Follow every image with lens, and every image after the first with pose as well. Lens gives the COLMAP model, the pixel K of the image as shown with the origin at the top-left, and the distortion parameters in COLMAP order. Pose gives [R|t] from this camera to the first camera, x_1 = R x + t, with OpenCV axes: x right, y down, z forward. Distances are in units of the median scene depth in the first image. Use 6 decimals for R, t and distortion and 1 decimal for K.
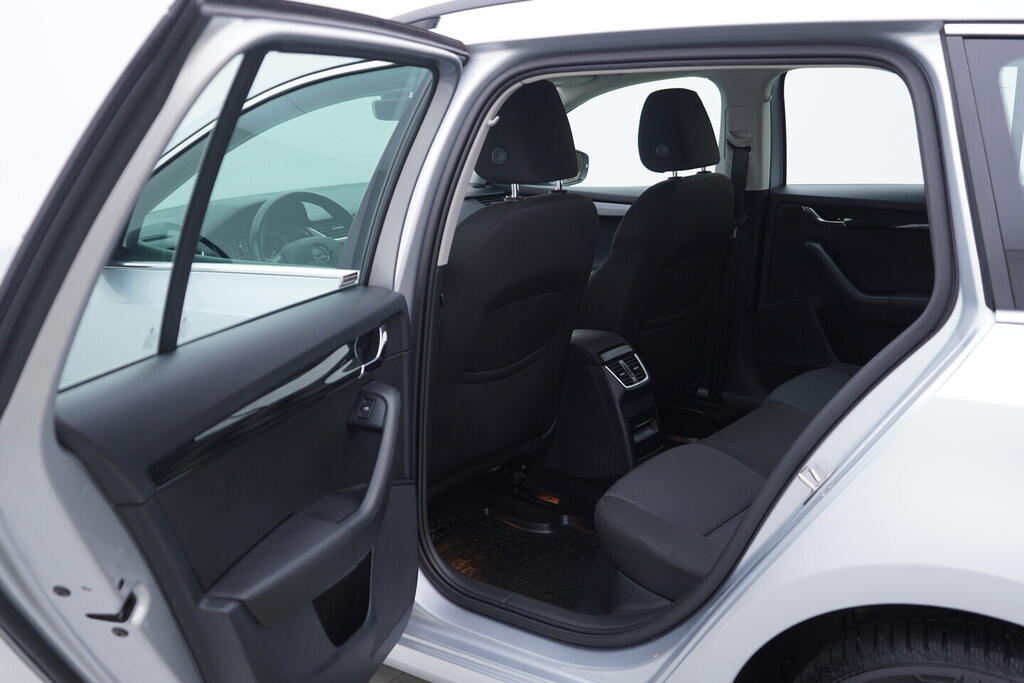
lens RADIAL K [[1055.3, 0, 512.0], [0, 1055.3, 341.5], [0, 0, 1]] dist [-0.001178, 0.021942]
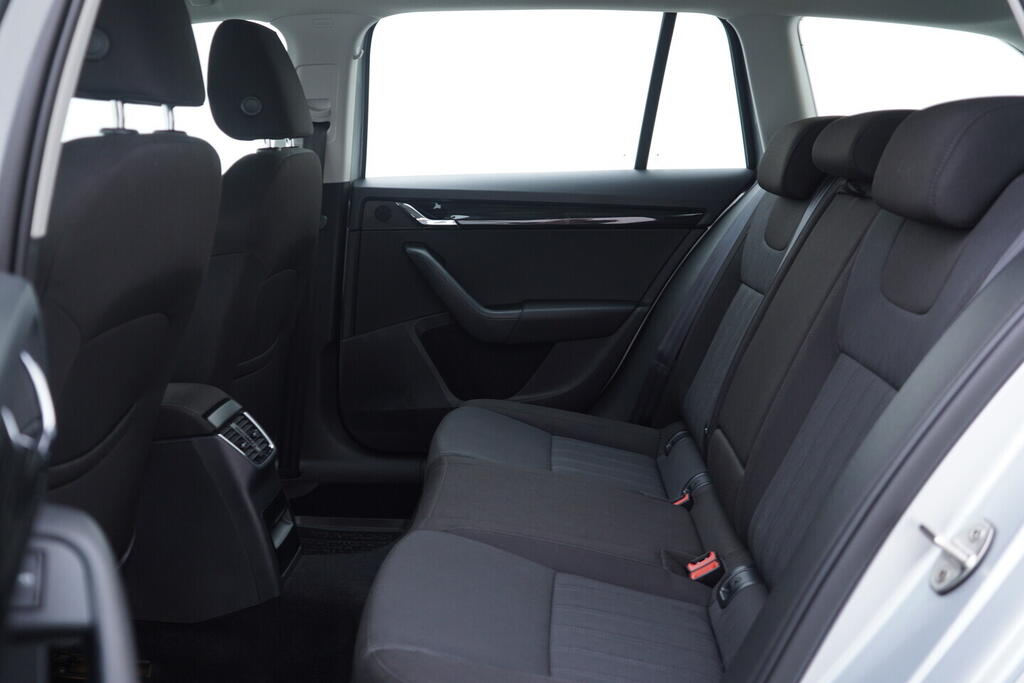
lens RADIAL K [[1055.3, 0, 512.0], [0, 1055.3, 341.5], [0, 0, 1]] dist [-0.001178, 0.021942]
pose [[0.804924, -0.068001, 0.589468, -0.122967], [0.109451, 0.993381, -0.034861, 0.008481], [-0.583196, 0.092578, 0.807039, 0.357654]]
